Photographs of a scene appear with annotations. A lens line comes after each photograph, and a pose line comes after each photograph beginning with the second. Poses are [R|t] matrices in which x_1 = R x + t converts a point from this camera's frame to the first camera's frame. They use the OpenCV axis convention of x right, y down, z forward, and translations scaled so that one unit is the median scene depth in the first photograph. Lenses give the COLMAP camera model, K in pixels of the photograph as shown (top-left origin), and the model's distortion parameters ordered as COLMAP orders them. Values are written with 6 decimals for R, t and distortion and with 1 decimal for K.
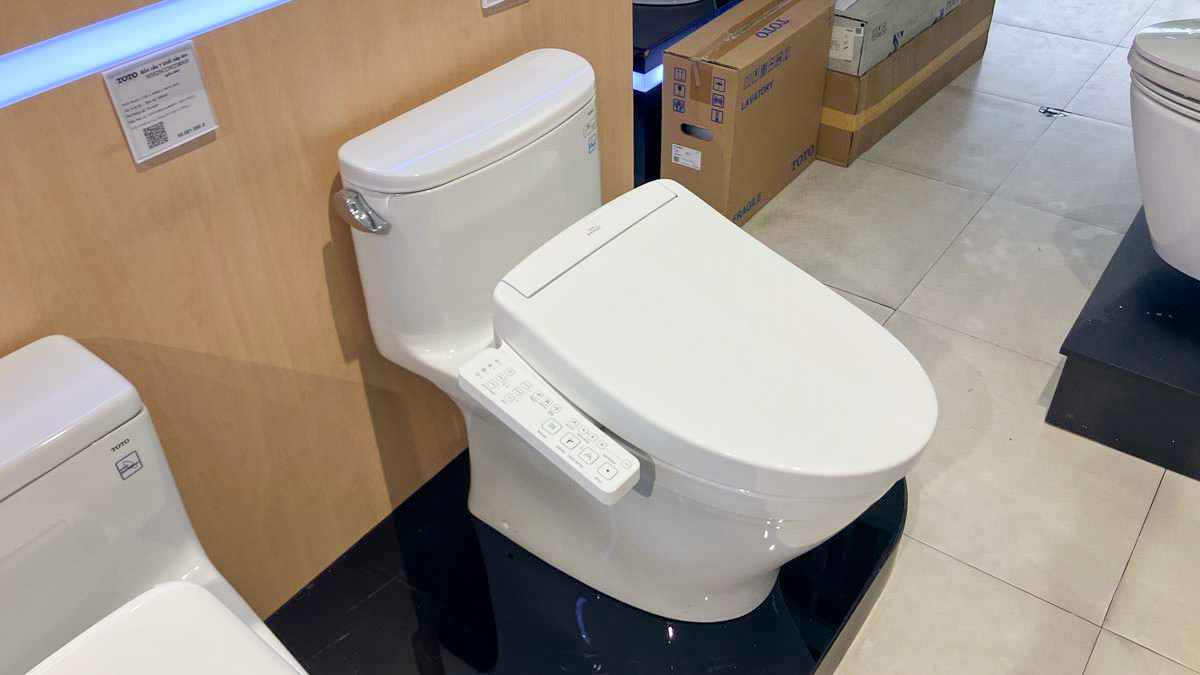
lens RADIAL K [[997.5, 0, 600.0], [0, 997.5, 337.5], [0, 0, 1]] dist [0.051899, -0.001030]
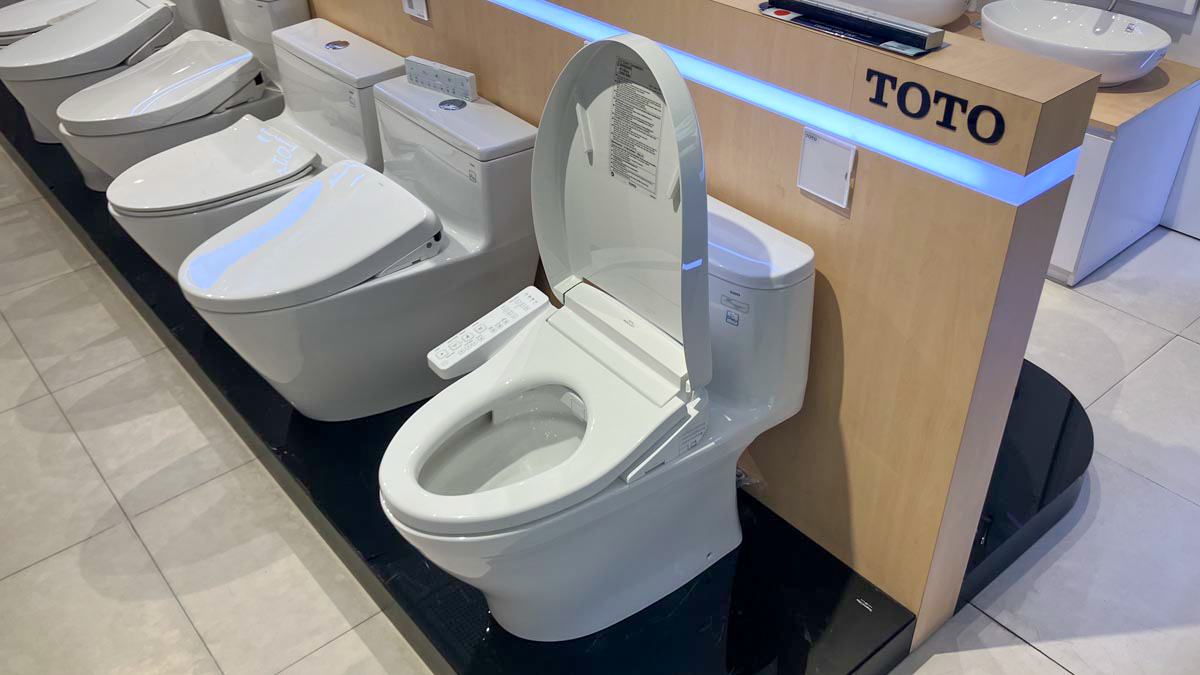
lens RADIAL K [[997.4, 0, 600.0], [0, 997.4, 337.5], [0, 0, 1]] dist [0.000222, 0.004097]
pose [[-0.229503, 0.600792, -0.765753, 1.059794], [-0.571315, 0.553800, 0.605727, -0.918378], [0.787989, 0.576502, 0.216143, 0.781449]]
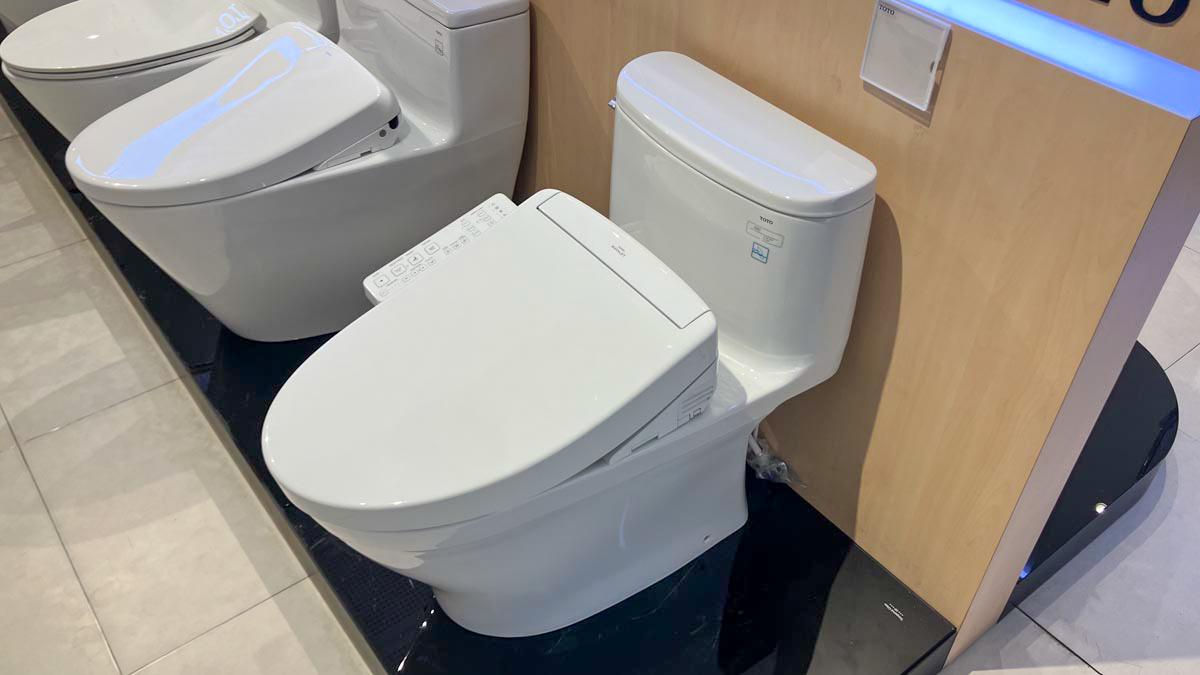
lens RADIAL K [[985.2, 0, 600.0], [0, 985.2, 337.5], [0, 0, 1]] dist [-0.003218, 0.008968]
pose [[-0.269134, 0.660428, -0.701001, 0.781645], [-0.595233, 0.458143, 0.660153, -0.748588], [0.757142, 0.594929, 0.269806, 0.854938]]
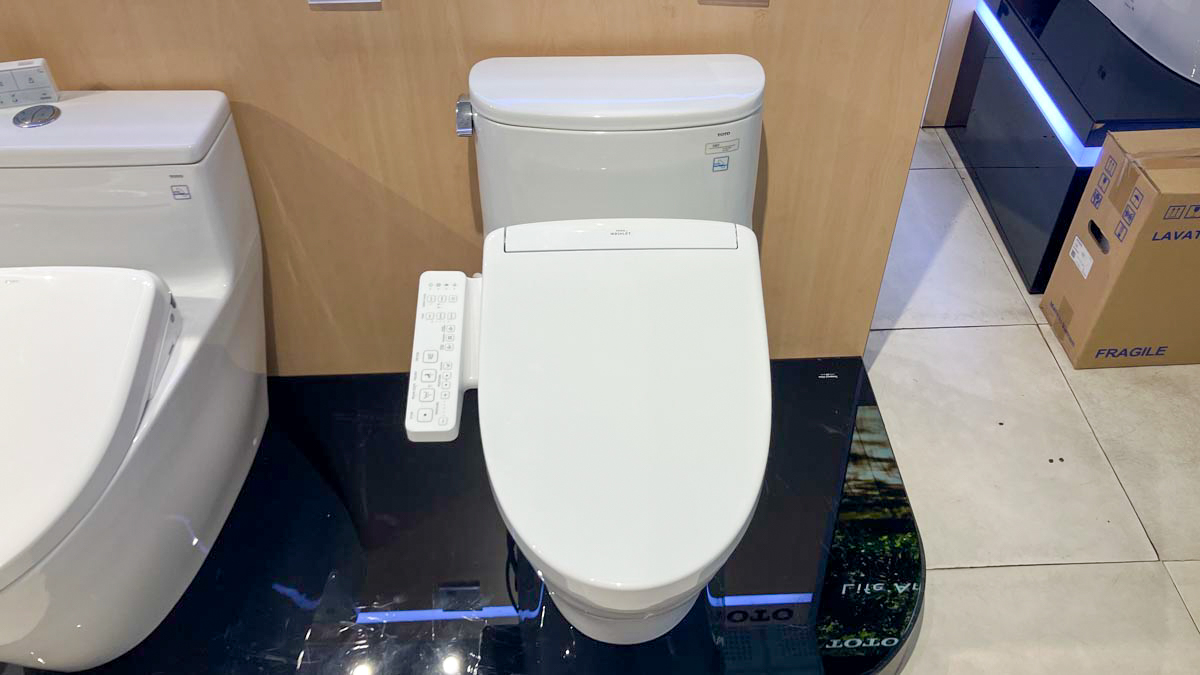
lens RADIAL K [[997.4, 0, 600.0], [0, 997.4, 337.5], [0, 0, 1]] dist [0.000222, 0.004097]
pose [[0.633436, 0.554858, -0.539343, 0.633053], [-0.490748, 0.826967, 0.274393, -0.313228], [0.598268, 0.090871, 0.796127, 0.212791]]
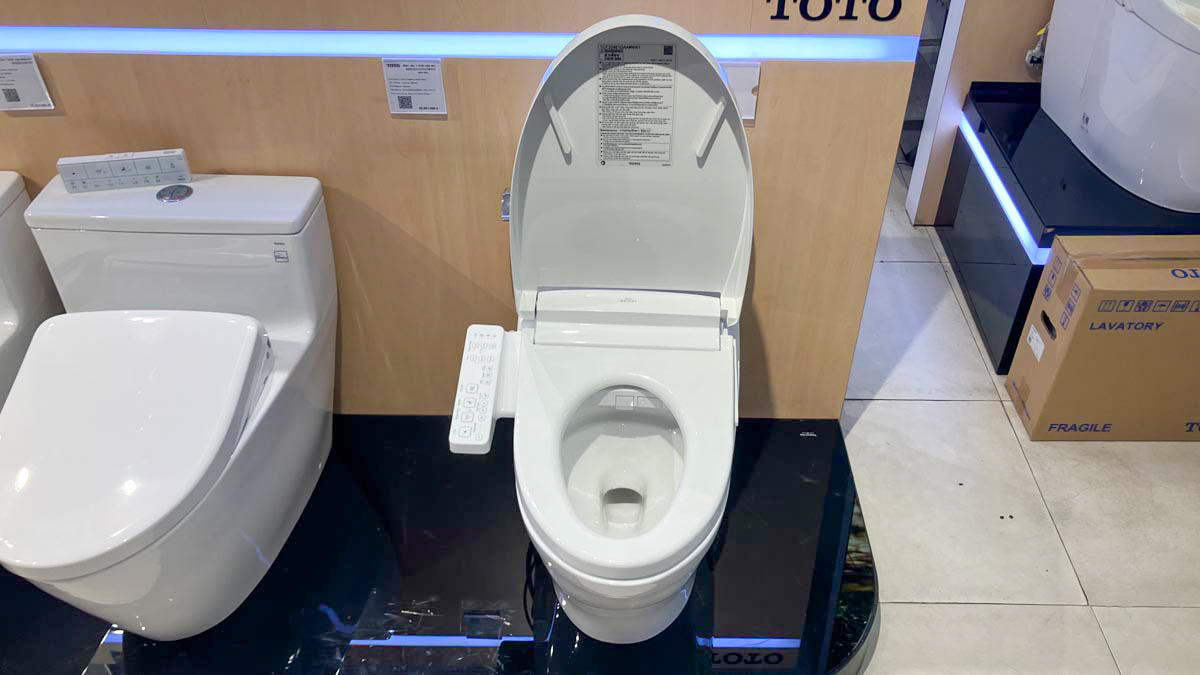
lens RADIAL K [[997.4, 0, 600.0], [0, 997.4, 337.5], [0, 0, 1]] dist [0.000222, 0.004097]
pose [[0.591223, 0.534286, -0.604147, 0.825316], [-0.517115, 0.825974, 0.224408, -0.366286], [0.618908, 0.179738, 0.764622, 0.024685]]
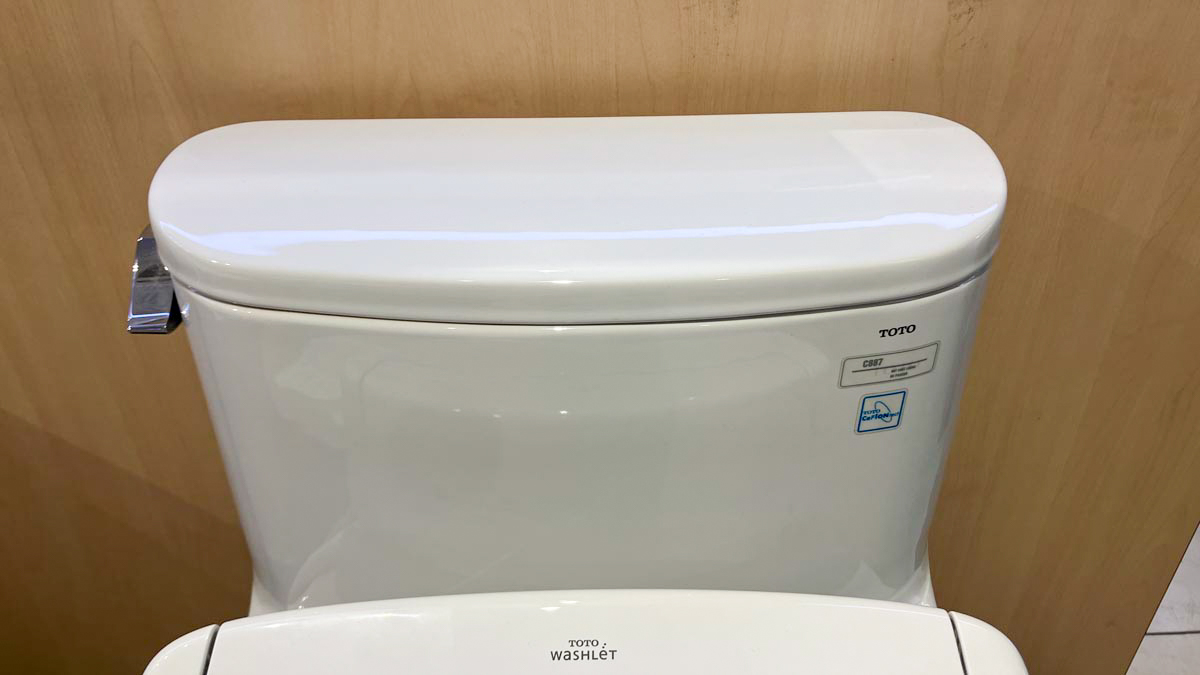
lens RADIAL K [[997.5, 0, 600.0], [0, 997.5, 337.5], [0, 0, 1]] dist [0.051899, -0.001030]
pose [[0.630801, 0.478796, -0.610610, 0.150517], [-0.490713, 0.855735, 0.164066, -0.267613], [0.601074, 0.196141, 0.774750, 0.807752]]
